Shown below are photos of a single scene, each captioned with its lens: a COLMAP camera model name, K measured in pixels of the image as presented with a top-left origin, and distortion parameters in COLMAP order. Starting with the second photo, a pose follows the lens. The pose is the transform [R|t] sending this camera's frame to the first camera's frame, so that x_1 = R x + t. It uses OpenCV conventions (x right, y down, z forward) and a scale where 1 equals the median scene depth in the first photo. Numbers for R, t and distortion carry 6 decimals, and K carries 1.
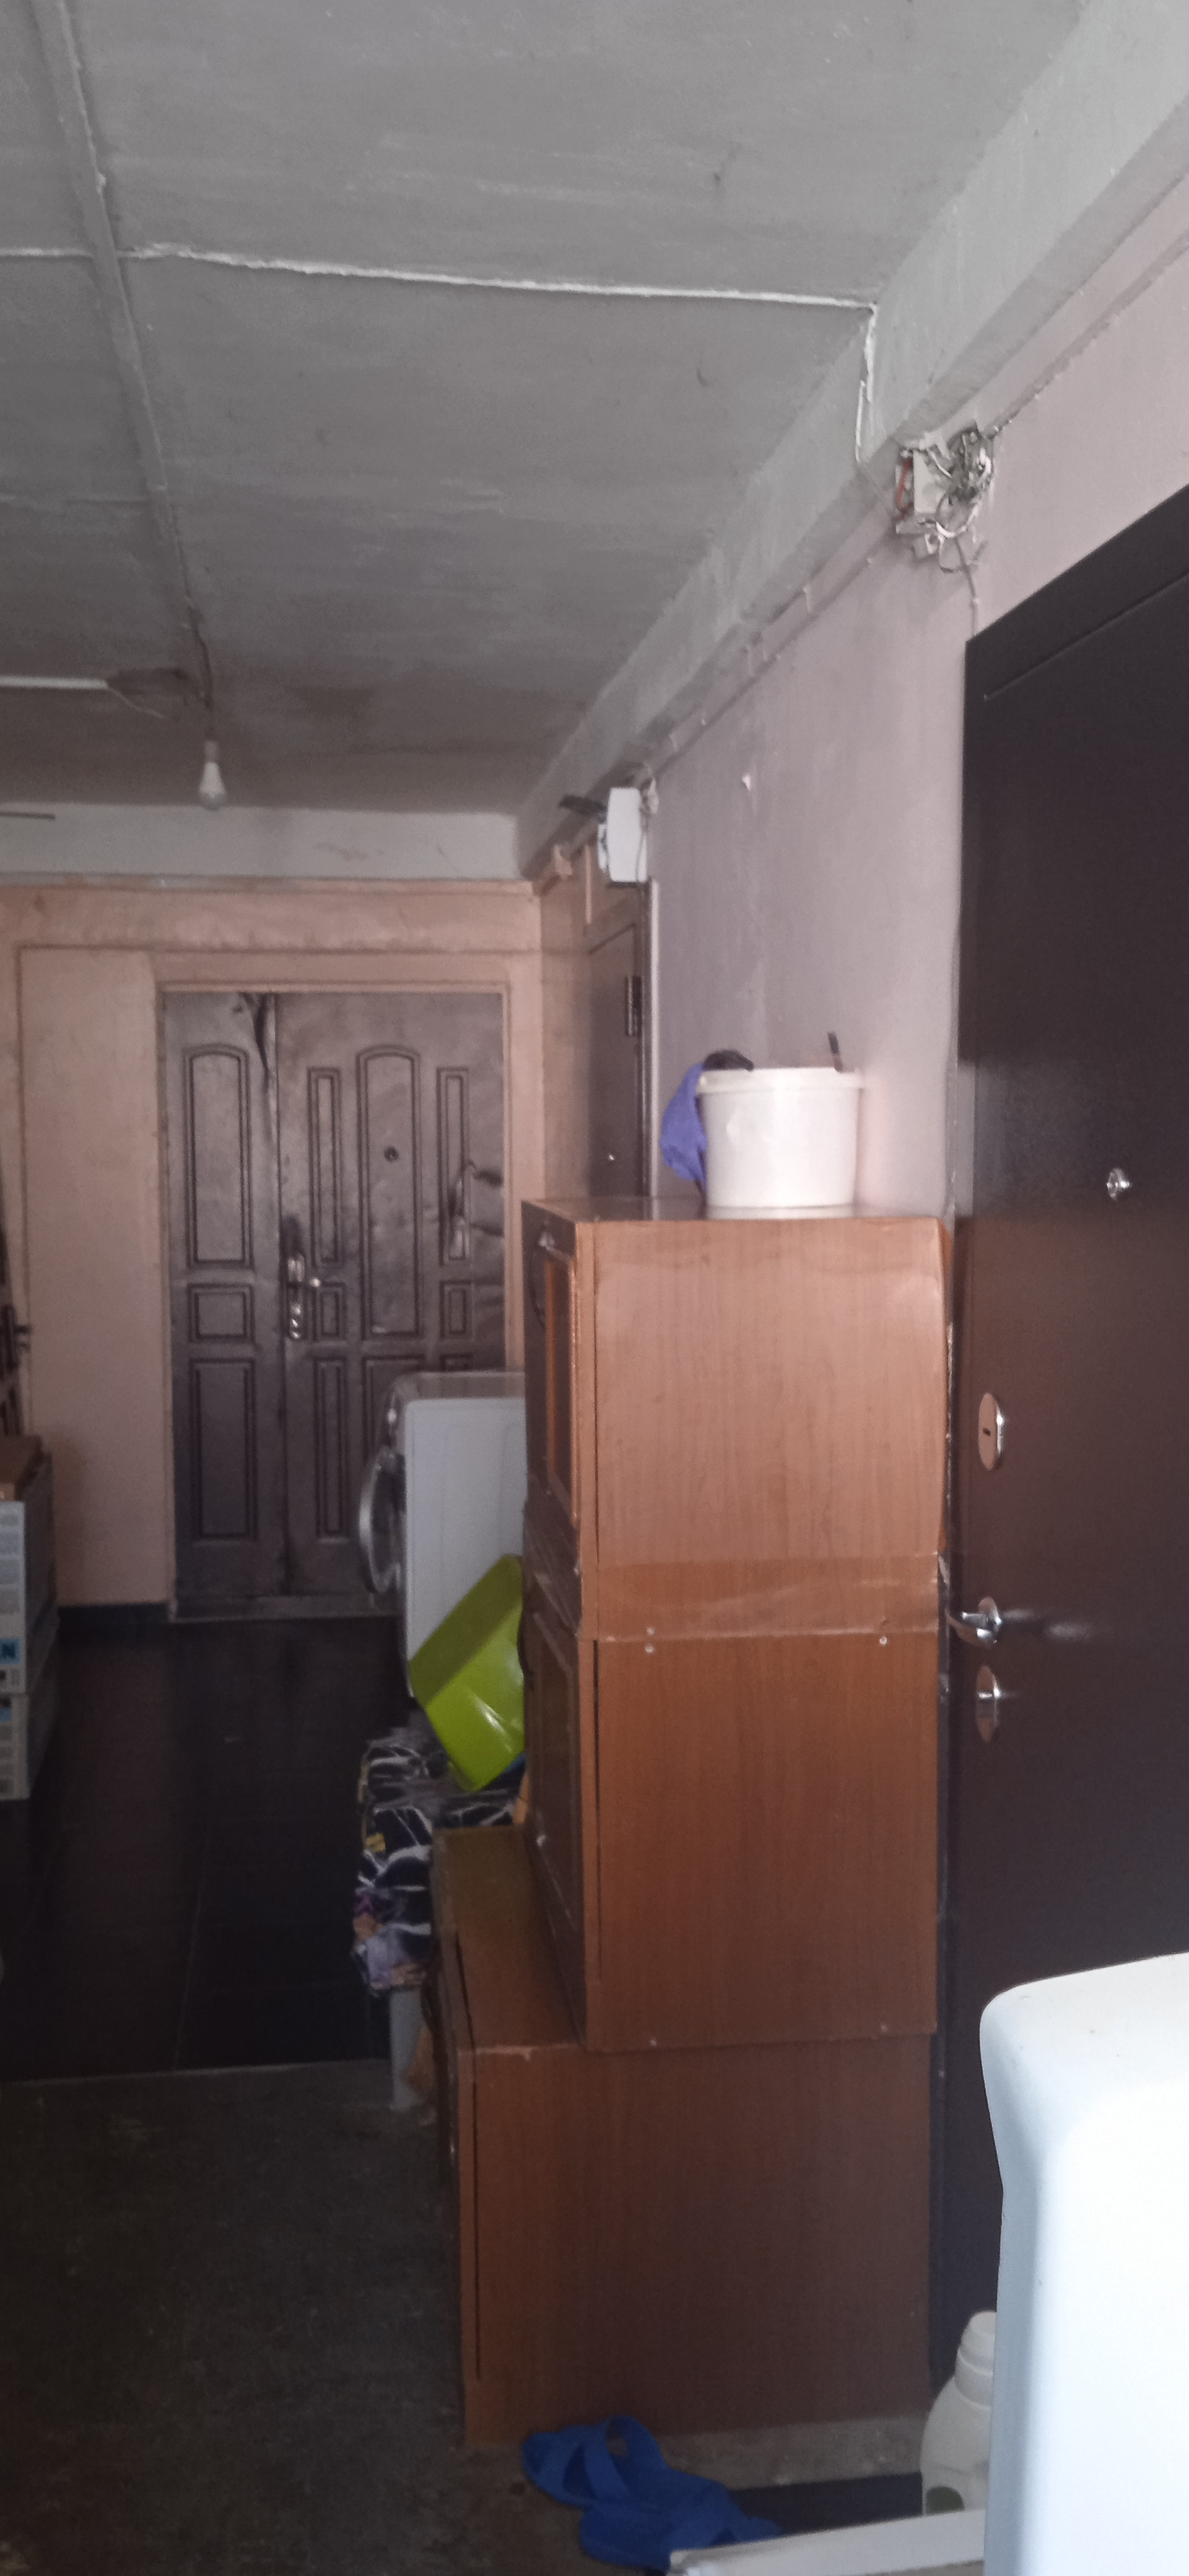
lens RADIAL K [[2001.1, 0, 594.5], [0, 2001.1, 1288.0], [0, 0, 1]] dist [0.011138, 0.000539]
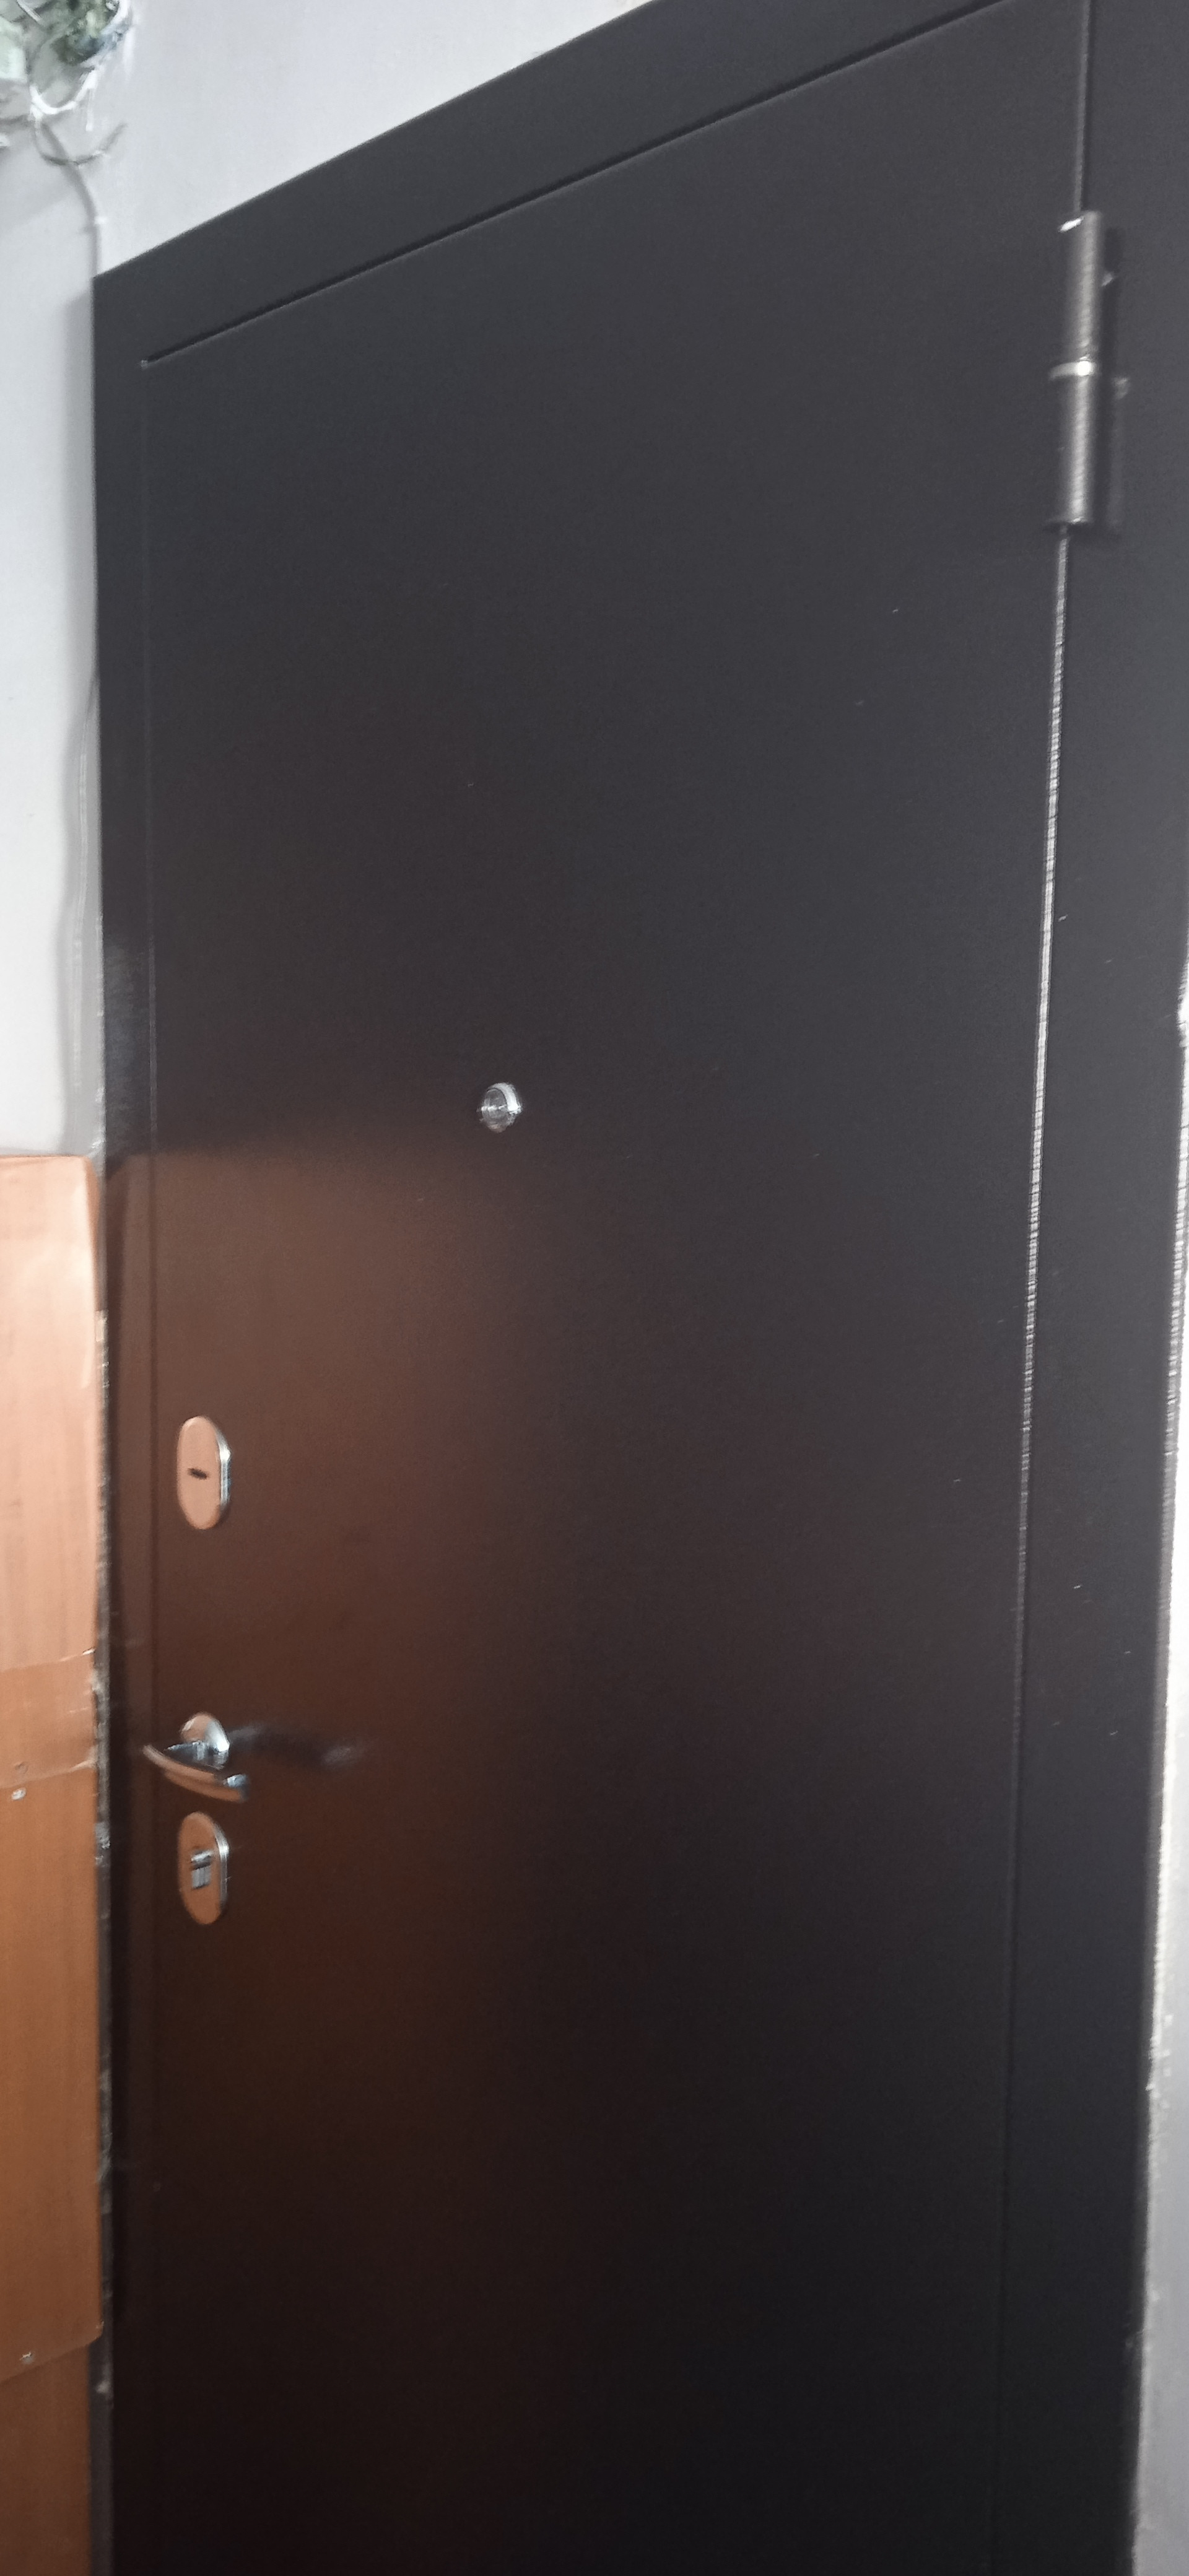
lens RADIAL K [[2001.1, 0, 594.5], [0, 2001.1, 1288.0], [0, 0, 1]] dist [0.011138, 0.000539]
pose [[0.796819, -0.050674, 0.602089, -0.096178], [0.028655, 0.998525, 0.046117, -0.016882], [-0.603538, -0.019494, 0.797096, 0.365555]]
